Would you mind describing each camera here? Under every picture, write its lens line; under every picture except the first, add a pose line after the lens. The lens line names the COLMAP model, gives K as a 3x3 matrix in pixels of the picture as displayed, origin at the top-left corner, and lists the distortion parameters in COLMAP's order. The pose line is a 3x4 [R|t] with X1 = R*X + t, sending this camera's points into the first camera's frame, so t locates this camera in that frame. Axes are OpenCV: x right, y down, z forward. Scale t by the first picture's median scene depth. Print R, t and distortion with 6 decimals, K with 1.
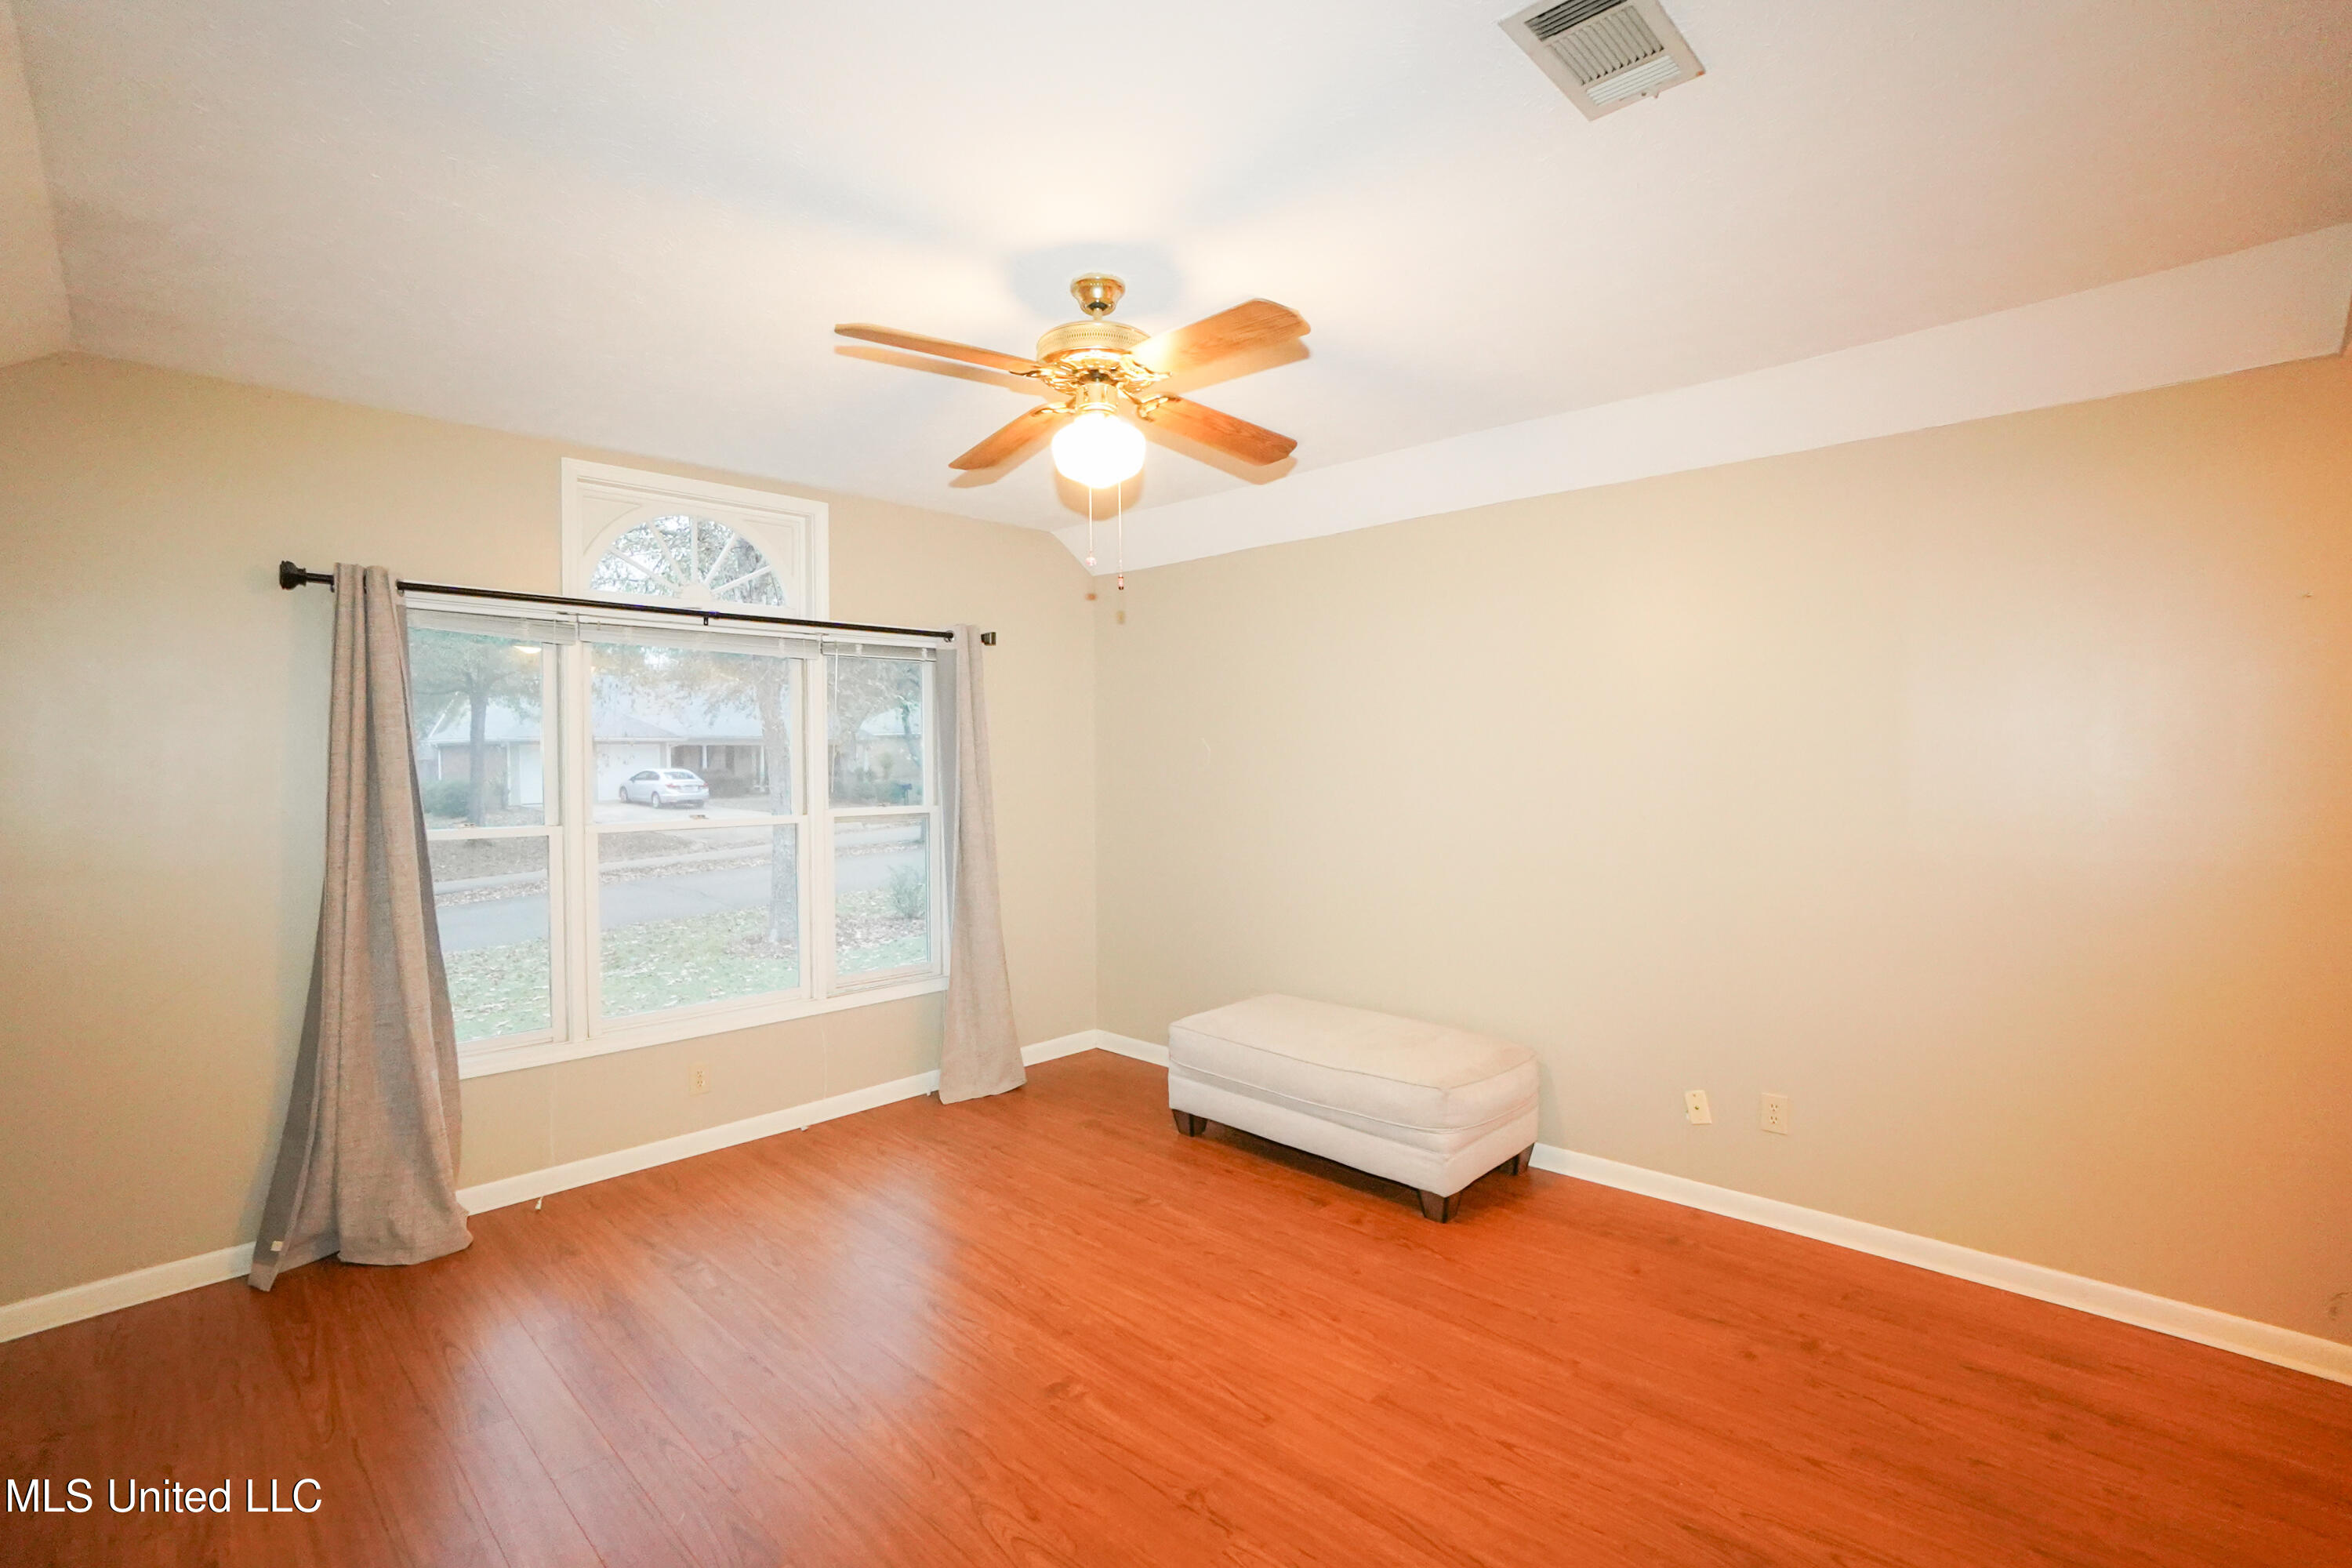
lens RADIAL K [[1068.0, 0, 1176.8], [0, 1068.0, 776.5], [0, 0, 1]] dist [-0.013824, 0.000555]
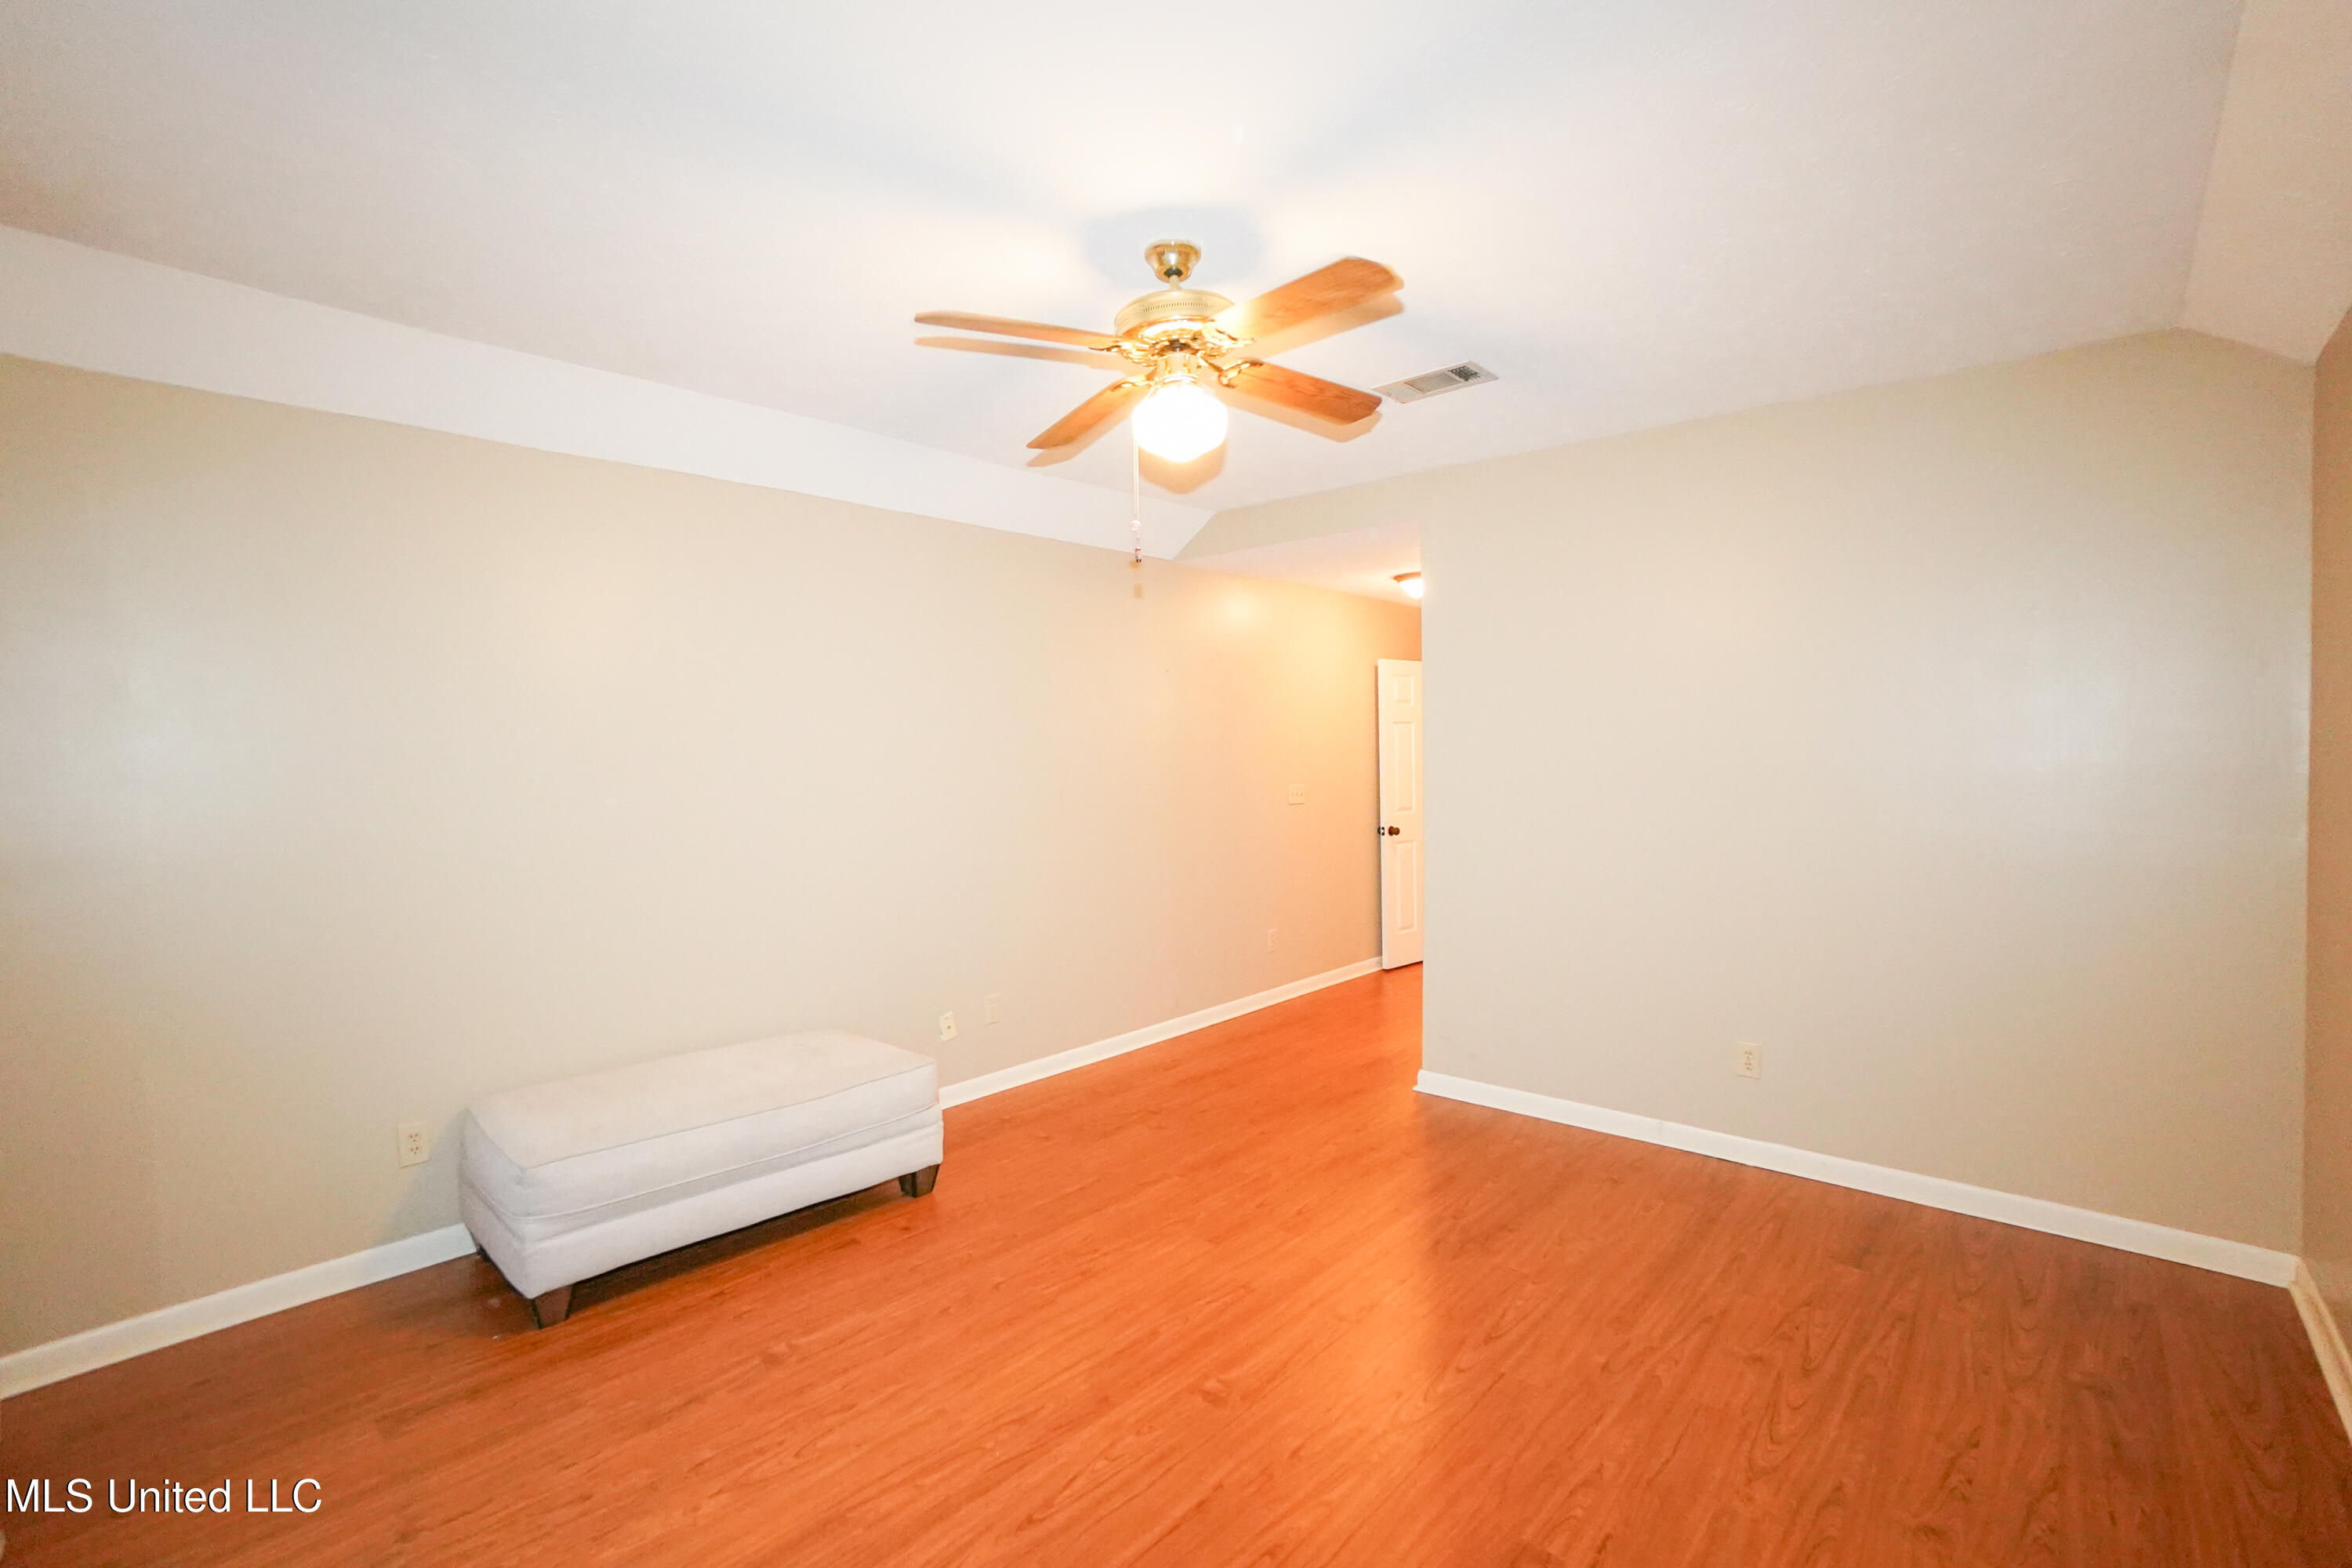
lens RADIAL K [[1068.0, 0, 1176.9], [0, 1068.0, 778.1], [0, 0, 1]] dist [-0.013824, 0.000555]
pose [[-0.066721, -0.007376, 0.997744, -0.798716], [0.008739, 0.999930, 0.007976, 0.008402], [-0.997733, 0.009252, -0.066652, 0.820832]]
